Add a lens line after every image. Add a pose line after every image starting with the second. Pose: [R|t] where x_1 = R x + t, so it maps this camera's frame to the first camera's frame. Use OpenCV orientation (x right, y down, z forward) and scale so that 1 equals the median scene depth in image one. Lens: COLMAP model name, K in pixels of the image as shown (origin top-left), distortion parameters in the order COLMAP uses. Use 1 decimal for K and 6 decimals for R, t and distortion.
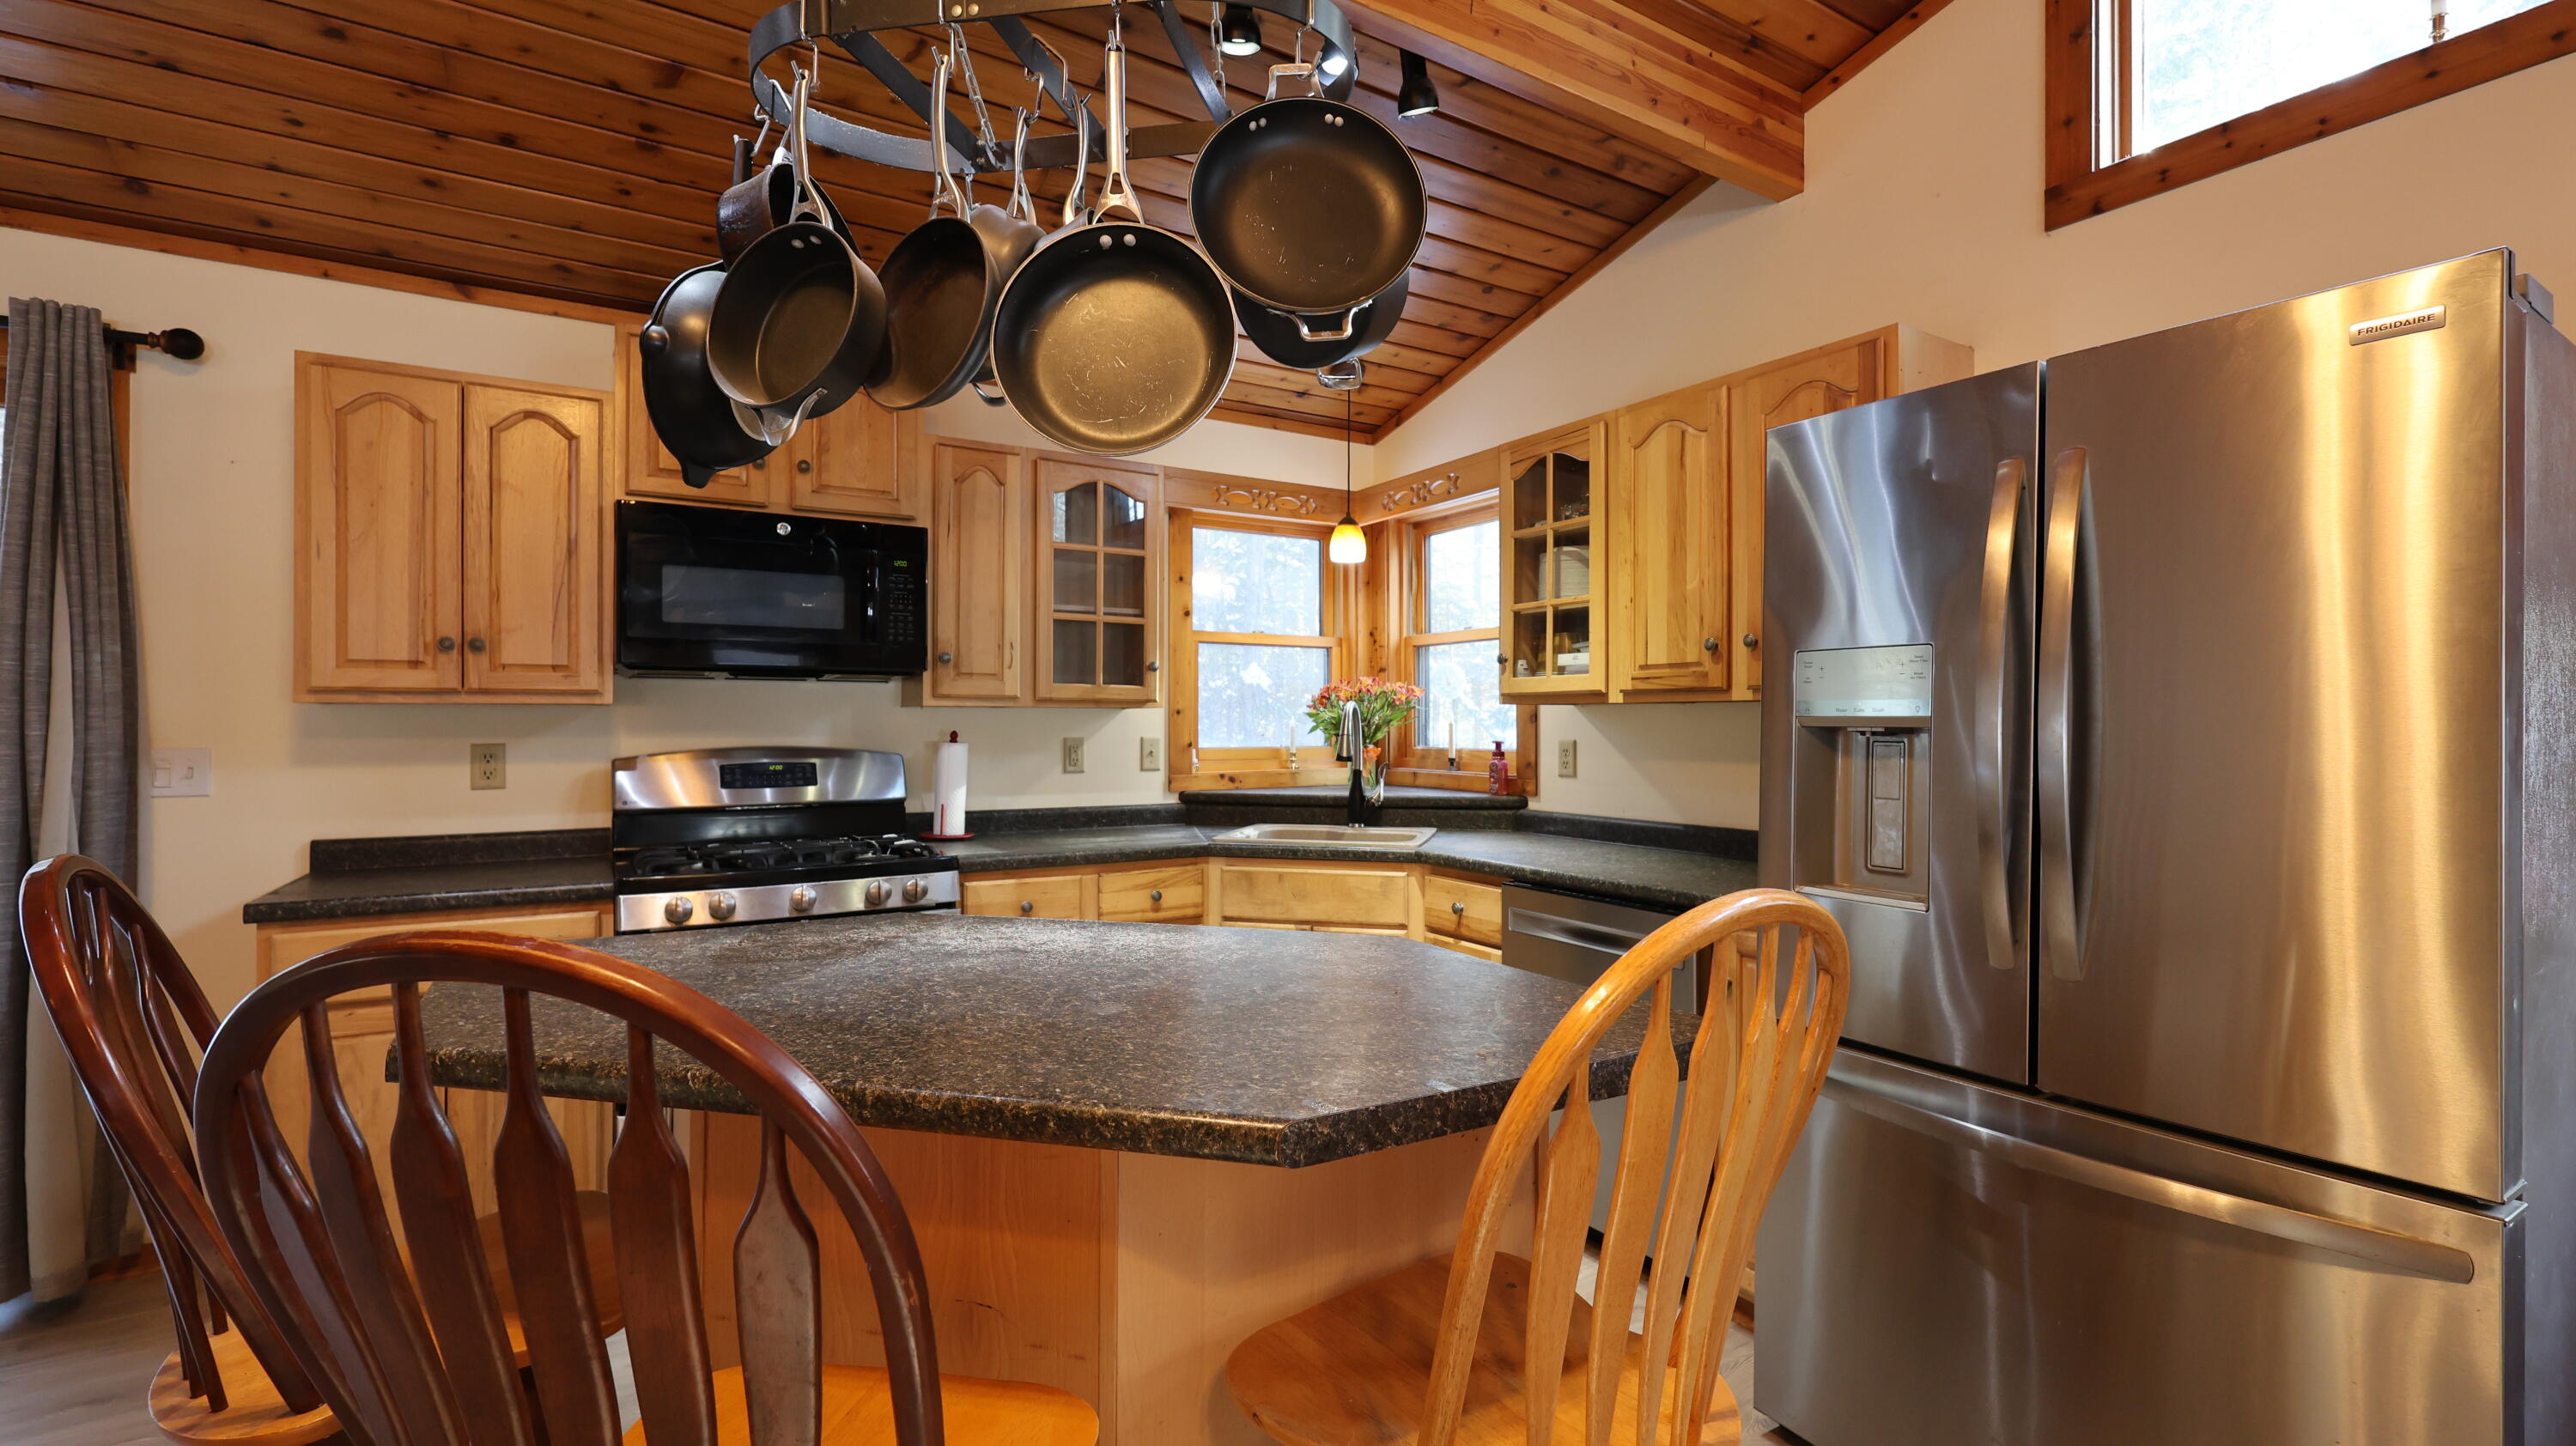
lens RADIAL K [[1102.7, 0, 1288.7], [0, 1102.7, 720.1], [0, 0, 1]] dist [-0.002841, -0.000119]
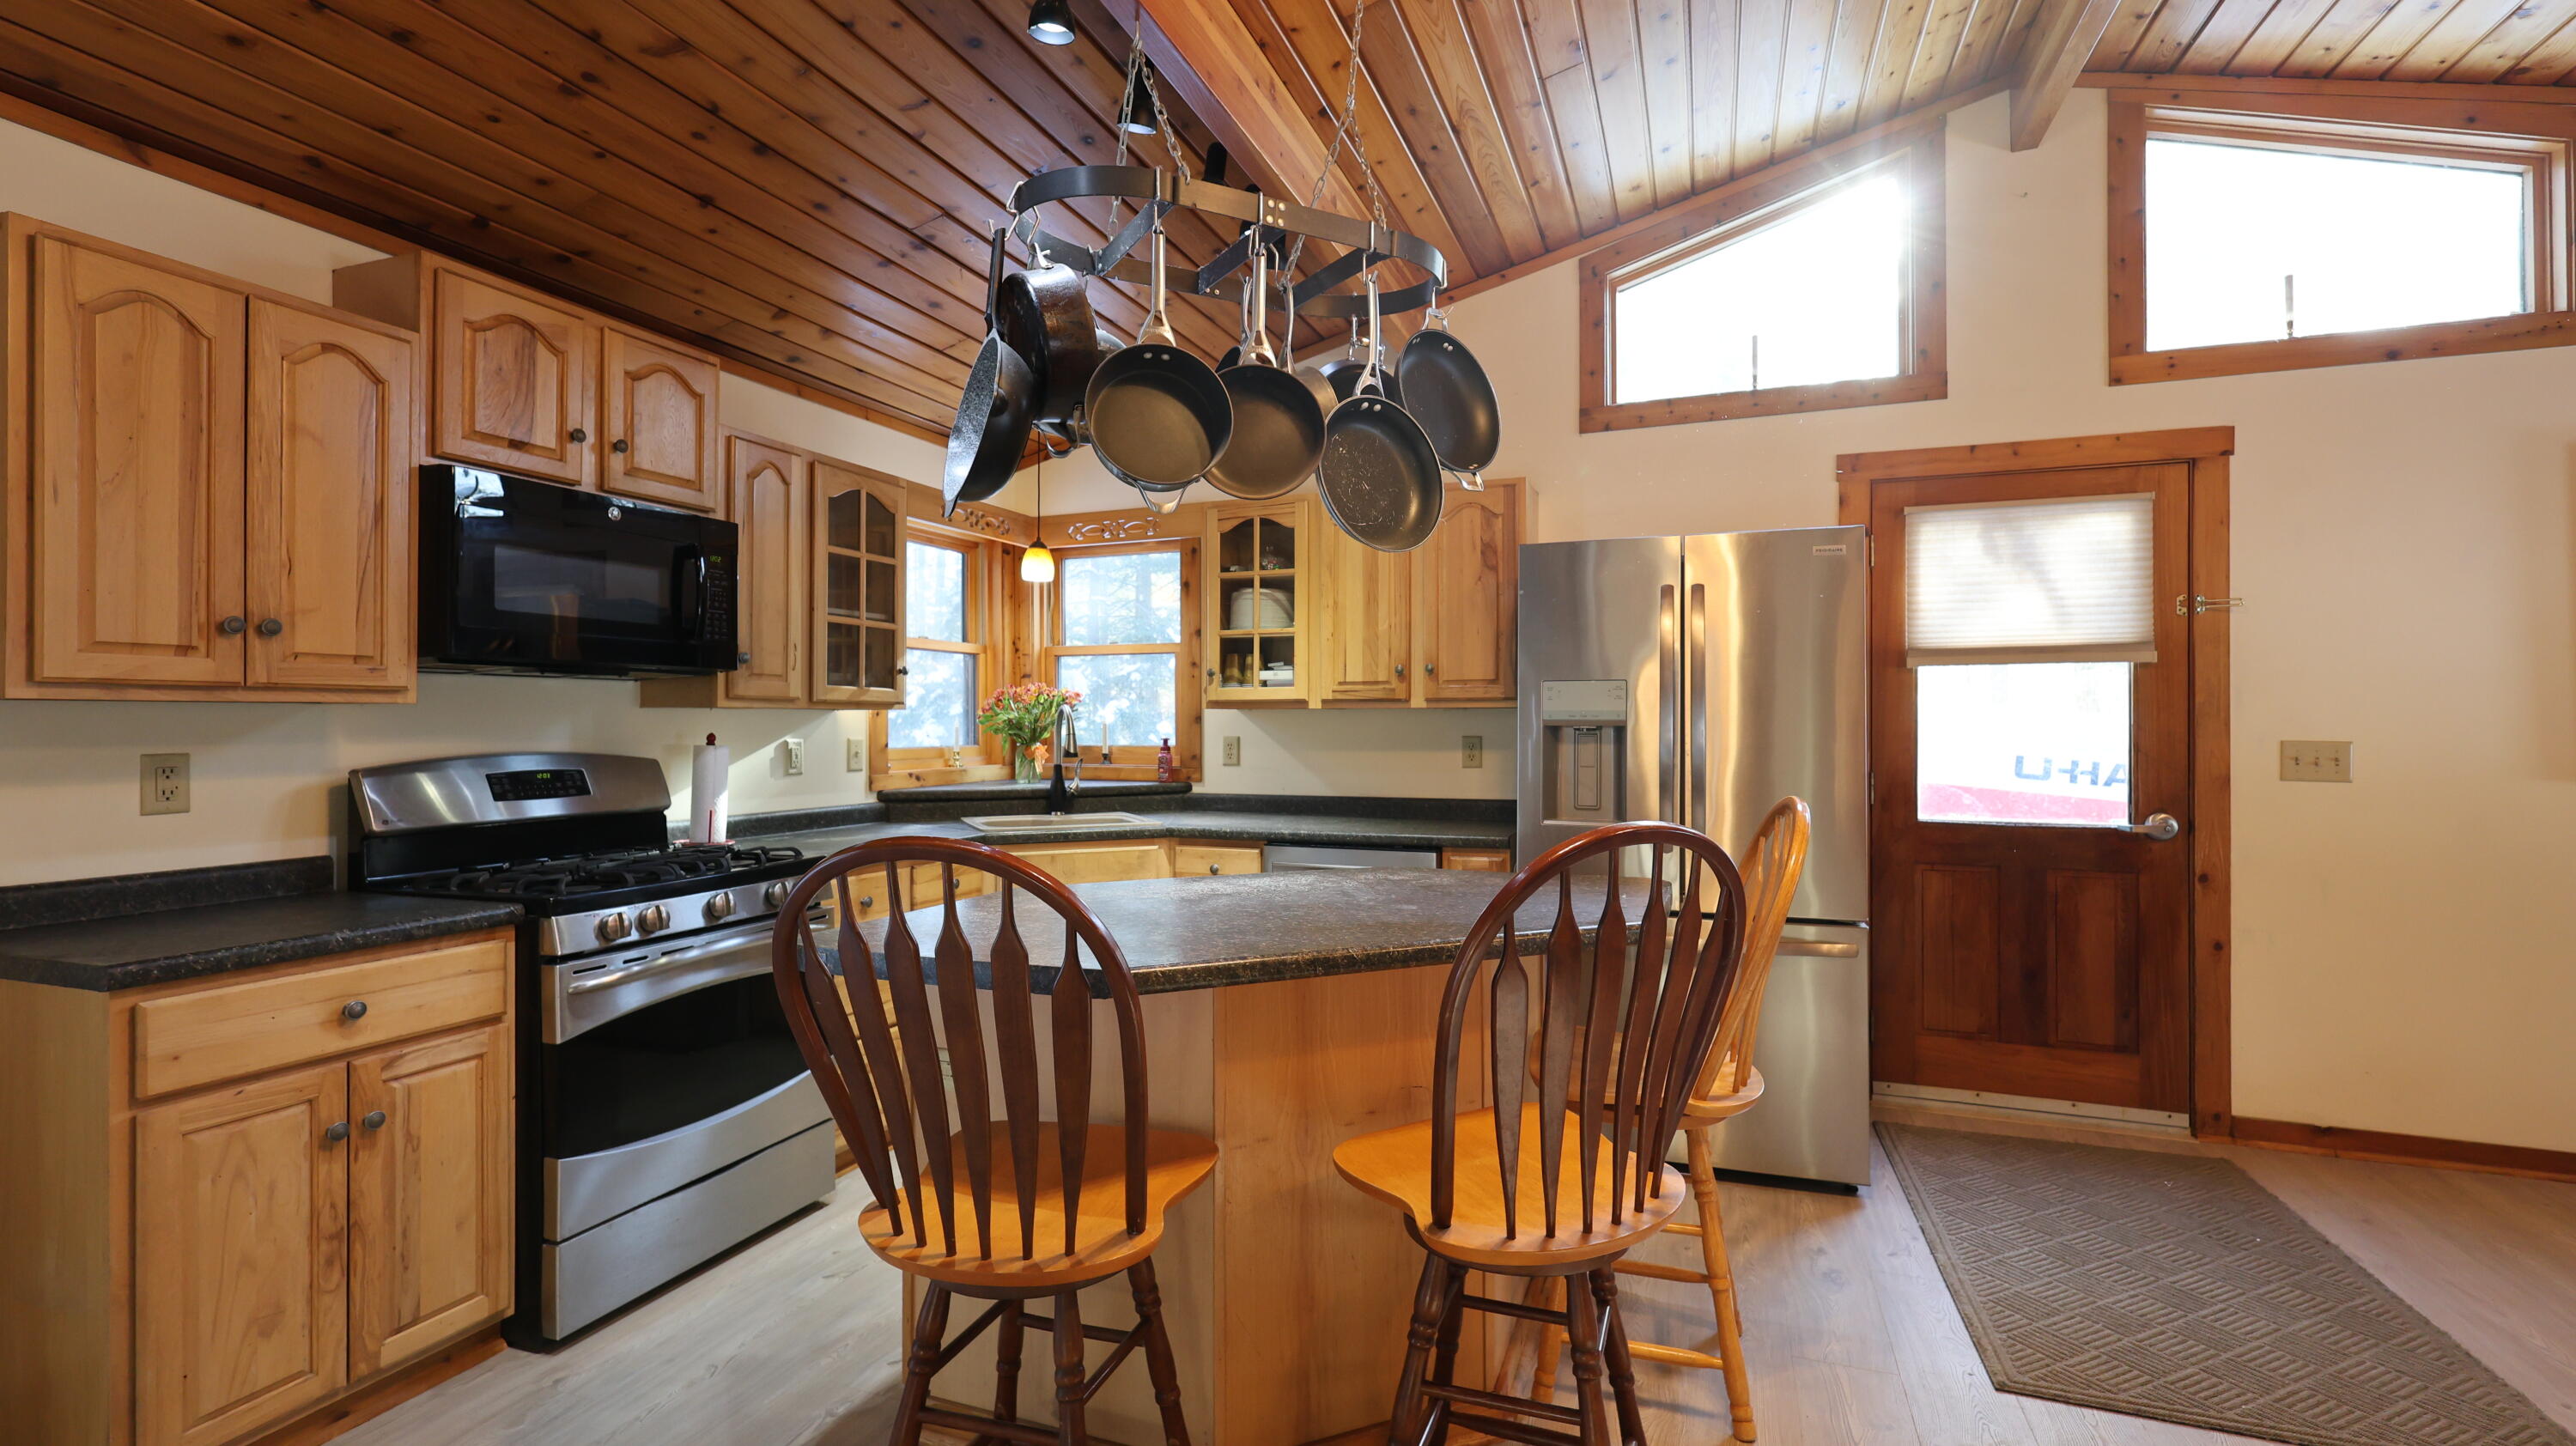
lens RADIAL K [[1102.7, 0, 1288.7], [0, 1102.7, 720.1], [0, 0, 1]] dist [-0.002841, -0.000119]
pose [[0.797417, -0.000442, 0.603428, -0.609121], [0.000807, 1.000000, -0.000333, -0.000848], [-0.603428, 0.000752, 0.797417, -0.076336]]
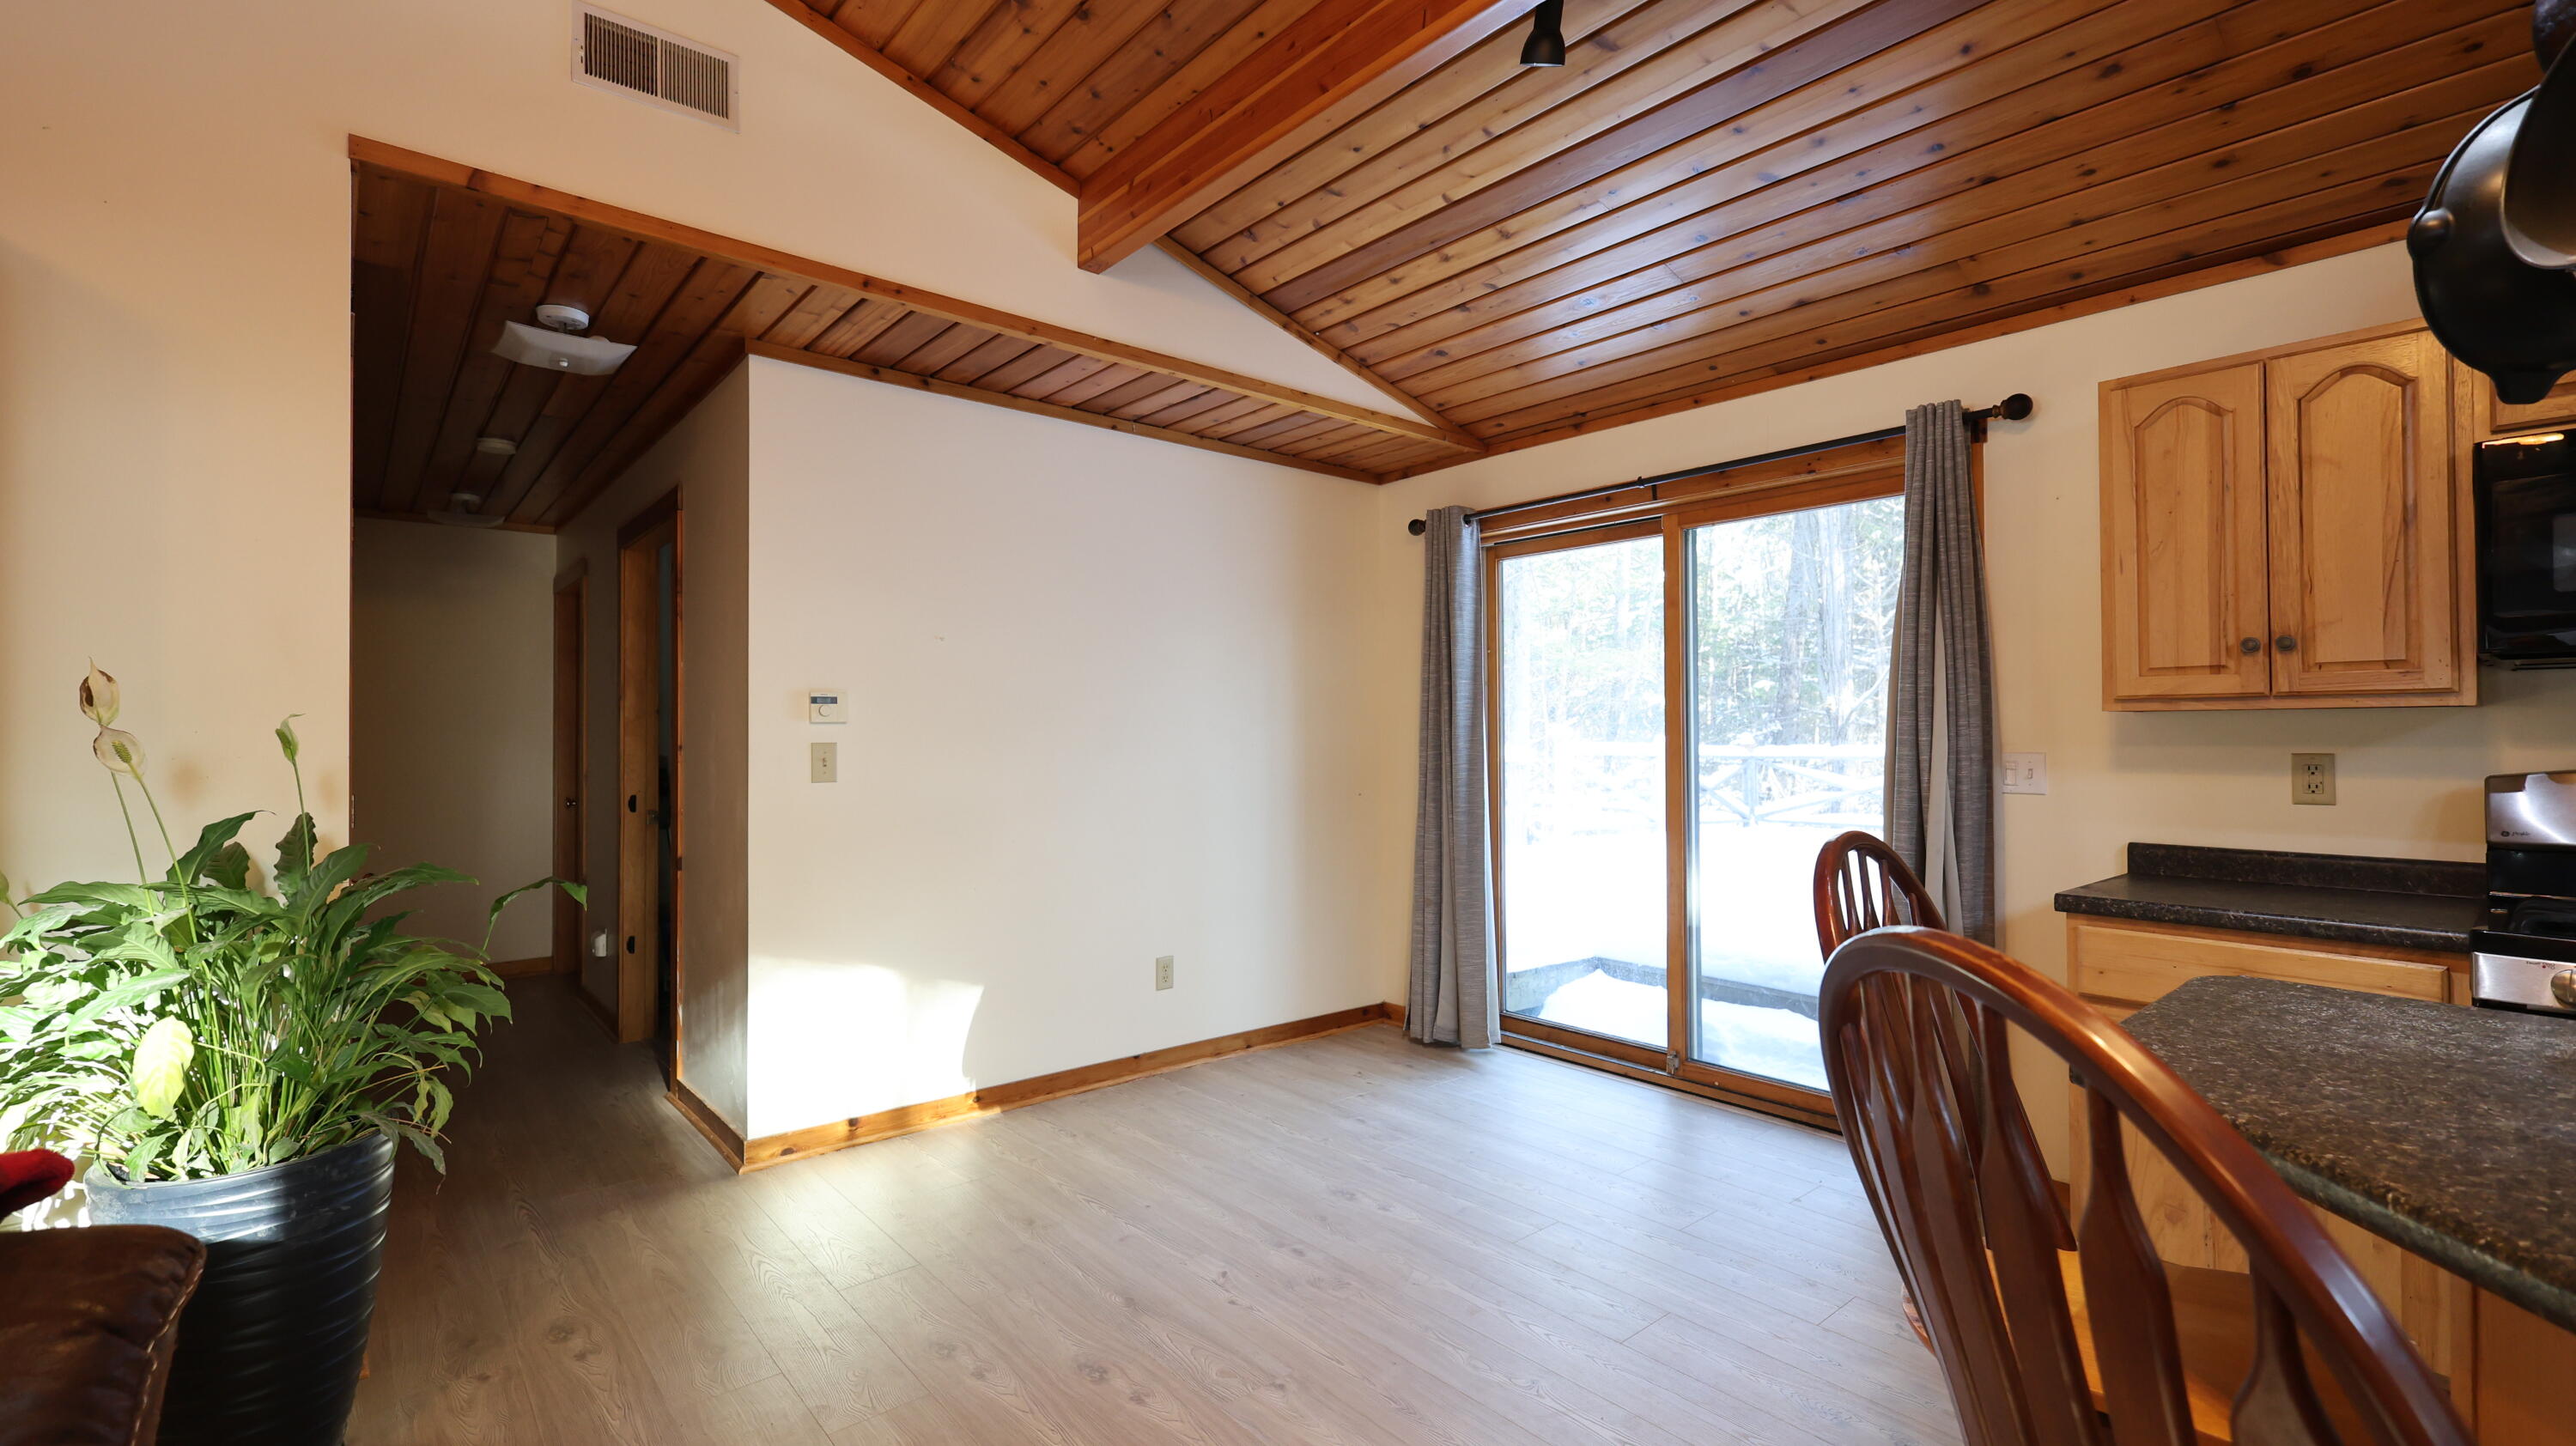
lens RADIAL K [[1102.7, 0, 1288.7], [0, 1102.7, 720.1], [0, 0, 1]] dist [-0.002841, -0.000119]
pose [[0.150375, -0.011660, -0.988560, 0.031099], [0.004438, 0.999928, -0.011119, 0.000779], [0.988619, -0.002715, 0.150416, 0.052056]]
